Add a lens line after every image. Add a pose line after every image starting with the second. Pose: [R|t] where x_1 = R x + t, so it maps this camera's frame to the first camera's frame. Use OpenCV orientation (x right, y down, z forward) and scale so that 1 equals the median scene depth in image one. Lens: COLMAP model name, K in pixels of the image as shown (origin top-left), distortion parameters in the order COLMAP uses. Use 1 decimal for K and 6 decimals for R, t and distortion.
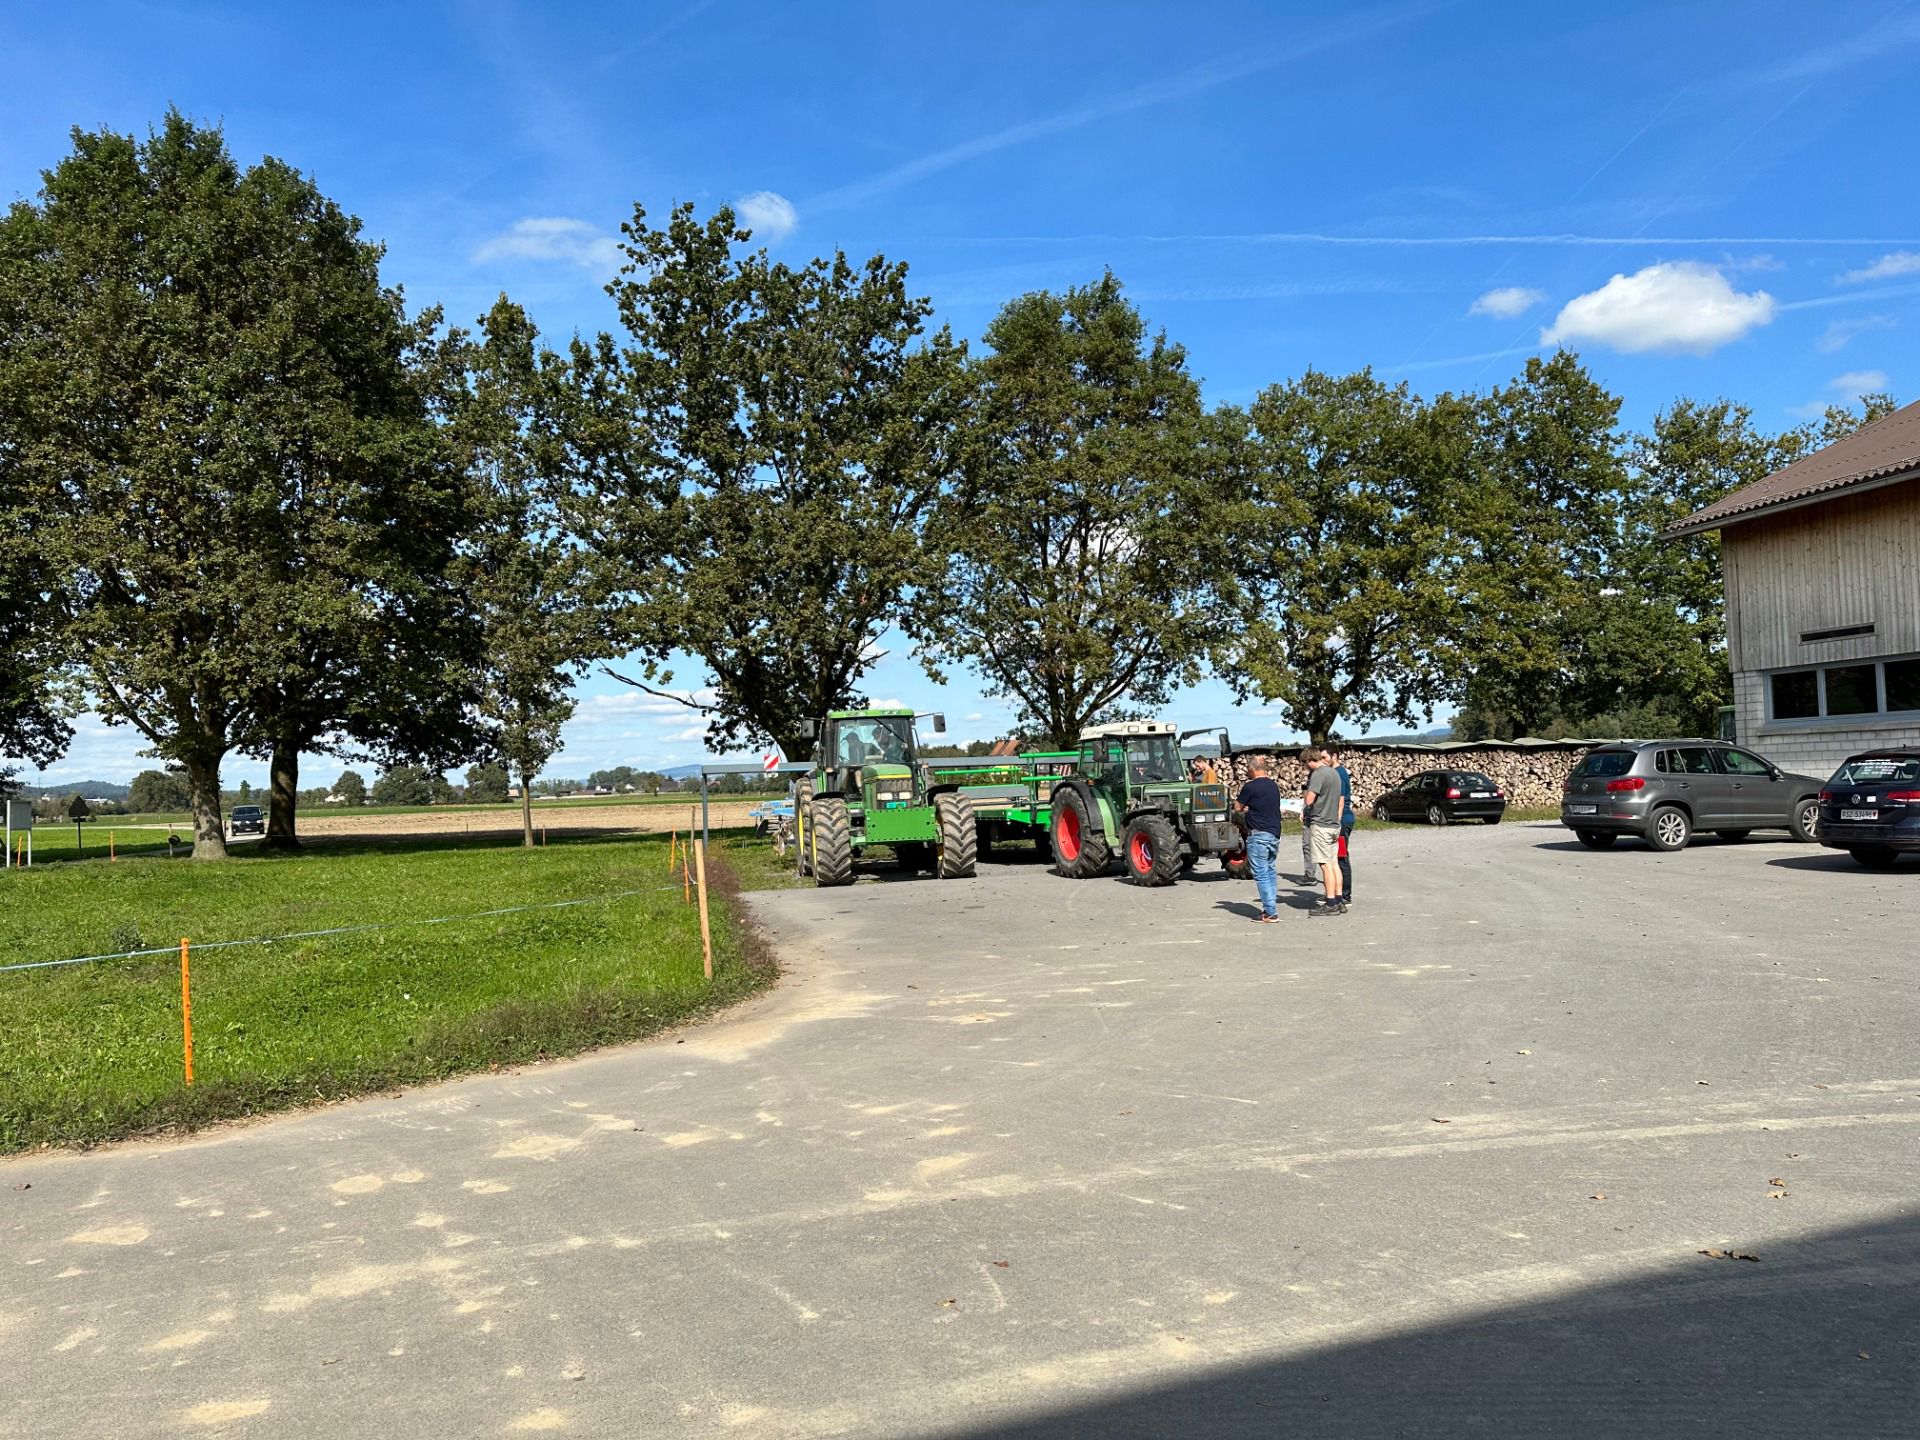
lens RADIAL K [[1445.2, 0, 960.0], [0, 1445.2, 720.0], [0, 0, 1]] dist [0.020558, -0.000118]
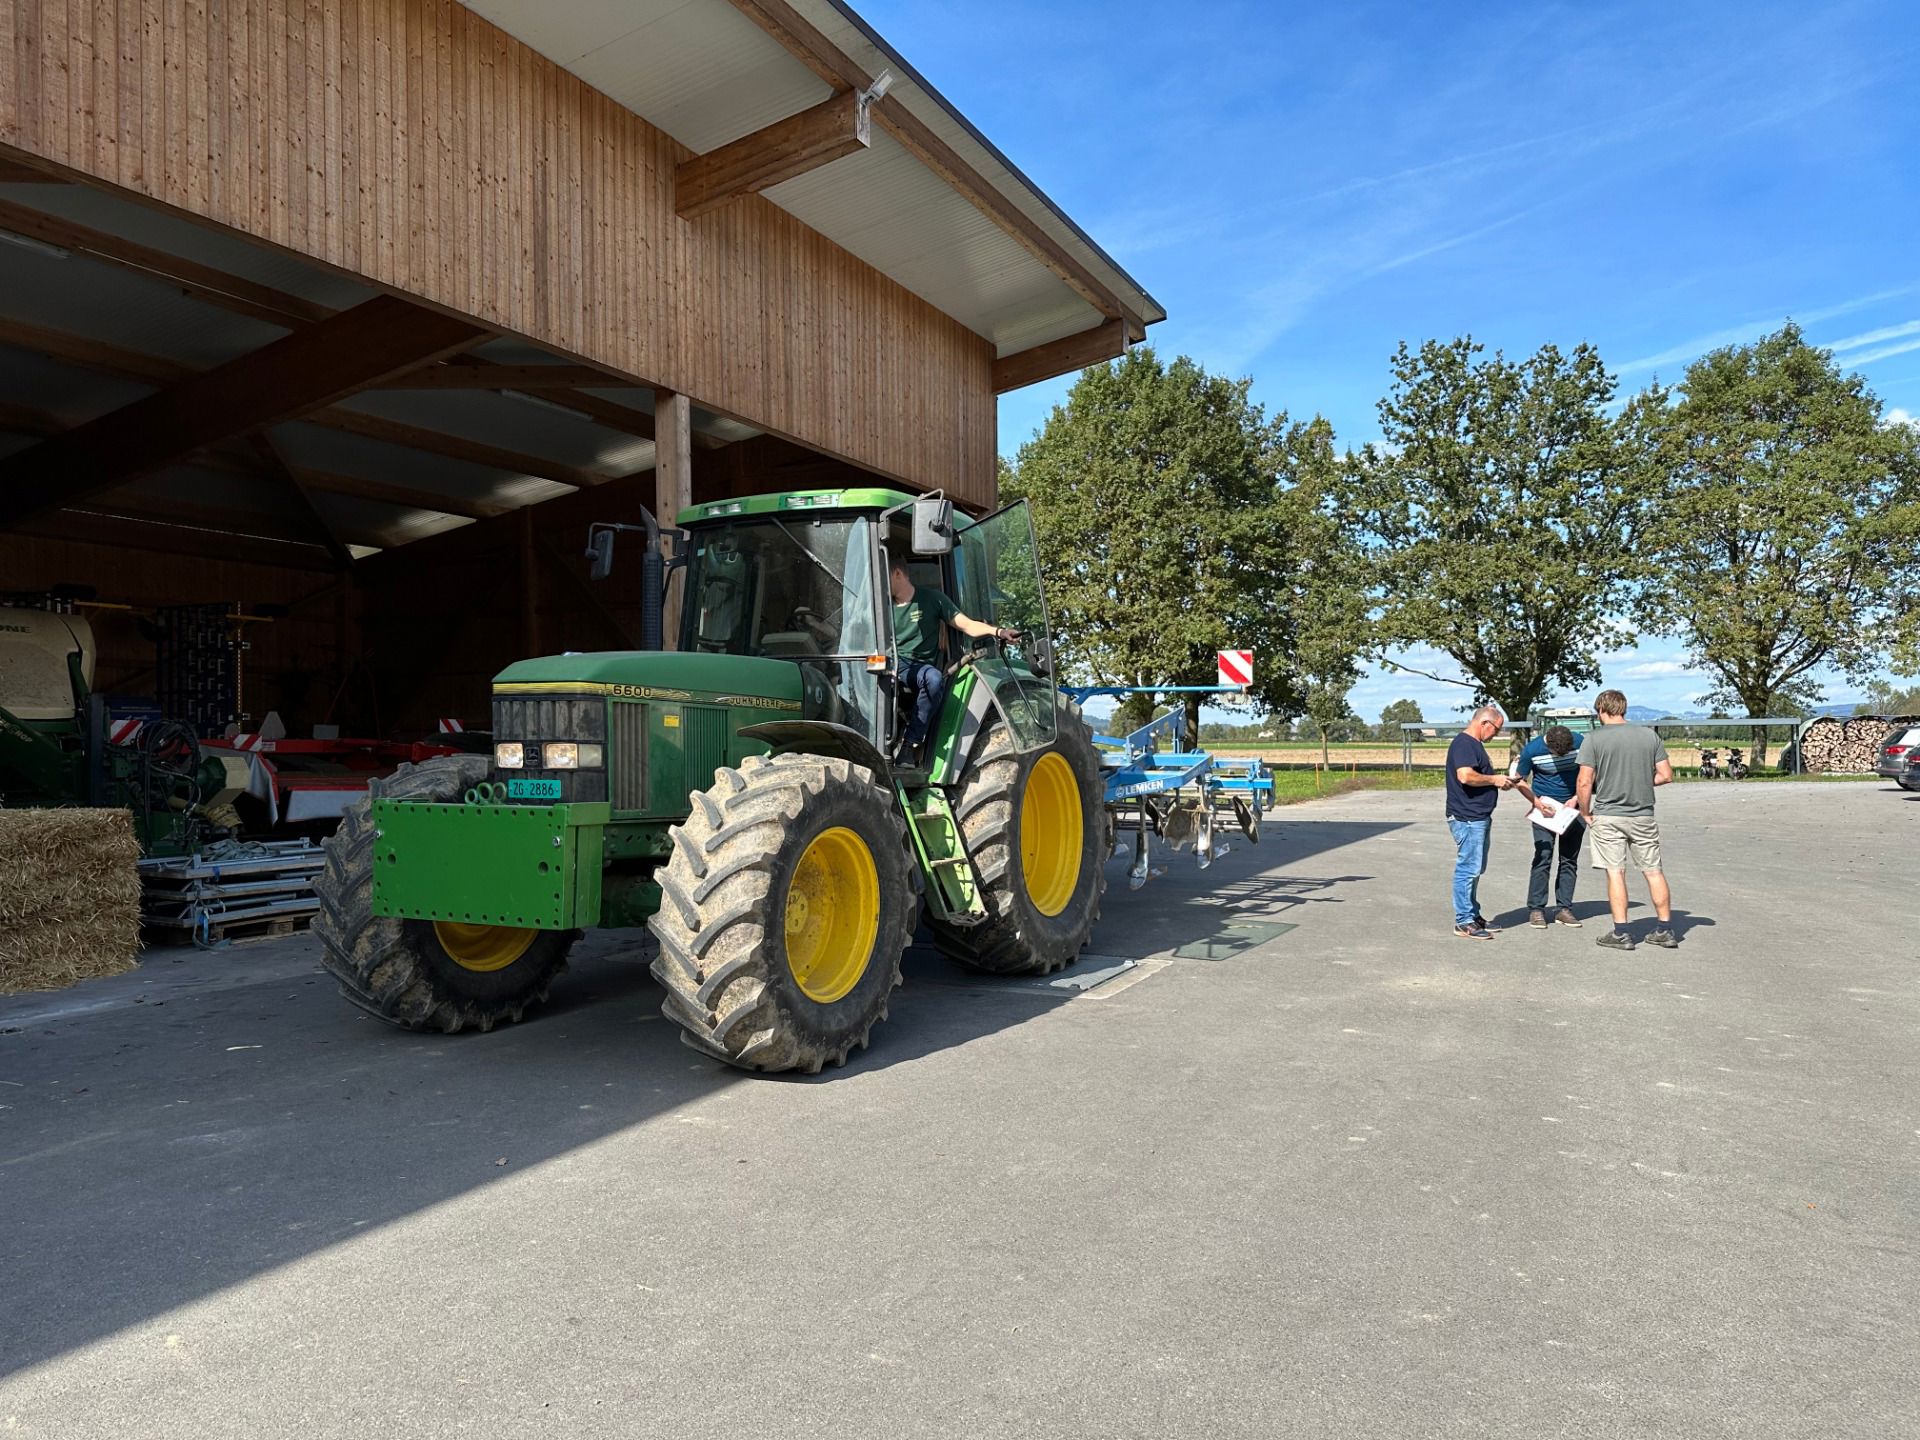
lens RADIAL K [[1445.2, 0, 960.0], [0, 1445.2, 720.0], [0, 0, 1]] dist [0.020558, -0.000118]
pose [[0.809092, 0.010659, -0.587585, 0.274745], [0.014137, 0.999193, 0.037592, -0.026072], [0.587512, -0.038722, 0.808289, -0.463052]]
